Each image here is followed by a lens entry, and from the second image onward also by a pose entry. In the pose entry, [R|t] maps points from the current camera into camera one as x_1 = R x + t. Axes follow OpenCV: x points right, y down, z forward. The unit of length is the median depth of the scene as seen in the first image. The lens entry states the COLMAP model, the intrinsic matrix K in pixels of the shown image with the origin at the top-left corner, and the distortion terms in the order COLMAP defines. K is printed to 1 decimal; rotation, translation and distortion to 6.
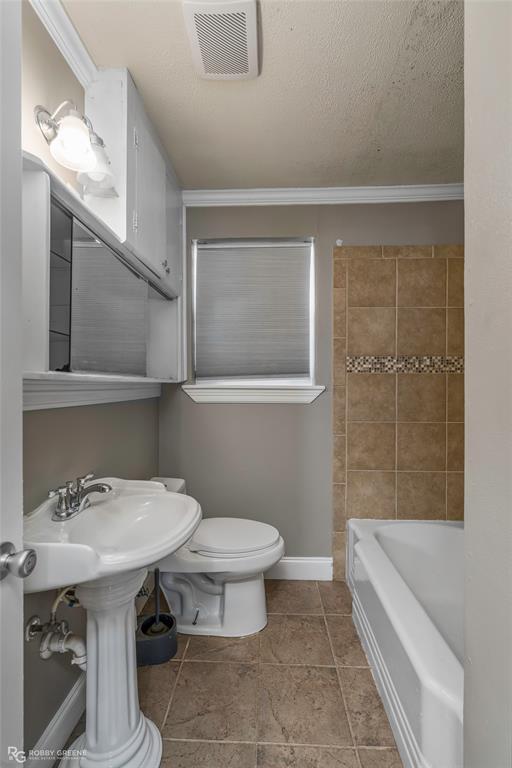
lens RADIAL K [[346.3, 0, 256.5], [0, 346.3, 383.6], [0, 0, 1]] dist [-0.009937, 0.002848]
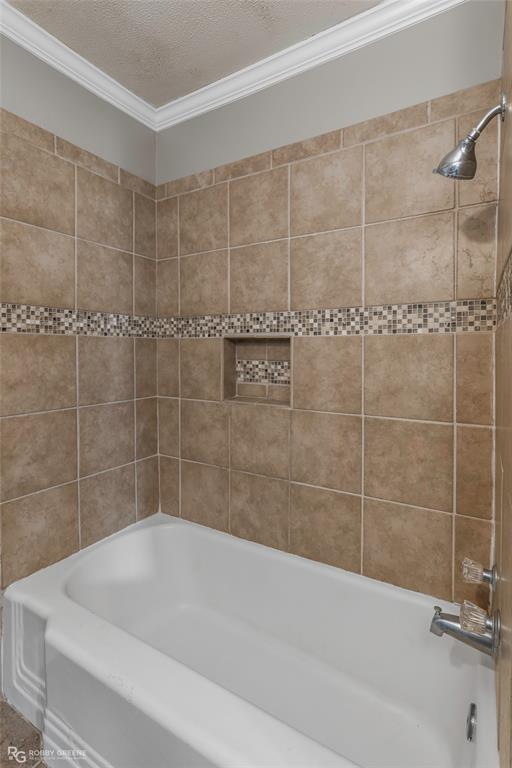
lens RADIAL K [[377.2, 0, 259.5], [0, 377.2, 357.0], [0, 0, 1]] dist [-0.008837, -0.001374]
pose [[0.479489, -0.016589, 0.877391, -0.069602], [0.002879, 0.999846, 0.017331, 0.000589], [-0.877543, -0.005784, 0.479463, 0.334049]]
